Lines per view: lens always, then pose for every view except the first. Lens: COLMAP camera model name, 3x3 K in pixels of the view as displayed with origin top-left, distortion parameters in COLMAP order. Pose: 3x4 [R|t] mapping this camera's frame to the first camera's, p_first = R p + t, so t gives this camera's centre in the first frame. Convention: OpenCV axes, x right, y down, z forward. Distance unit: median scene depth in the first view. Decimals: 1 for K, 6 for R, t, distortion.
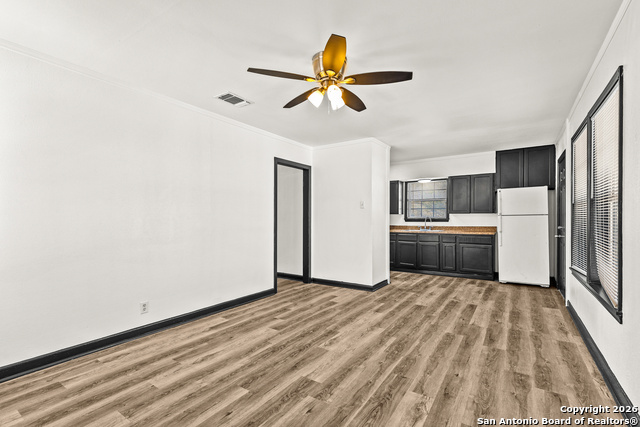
lens RADIAL K [[292.8, 0, 322.8], [0, 292.8, 215.0], [0, 0, 1]] dist [-0.000096, 0.000009]
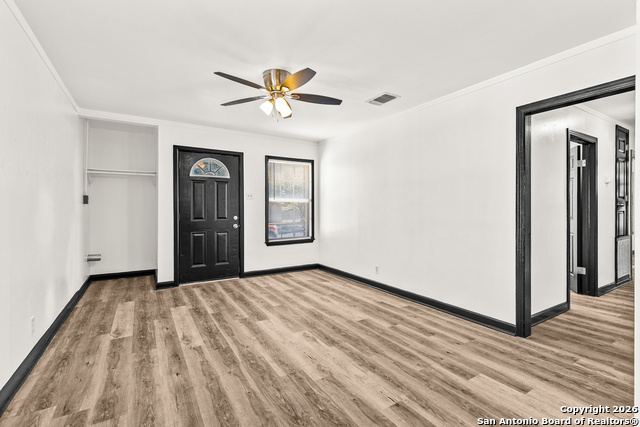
lens RADIAL K [[292.8, 0, 322.8], [0, 292.8, 215.0], [0, 0, 1]] dist [-0.000096, 0.000009]
pose [[-0.412681, 0.022756, -0.910591, 0.834518], [0.006723, 0.999737, 0.021937, 0.007690], [0.910851, 0.002931, -0.412726, 1.357823]]
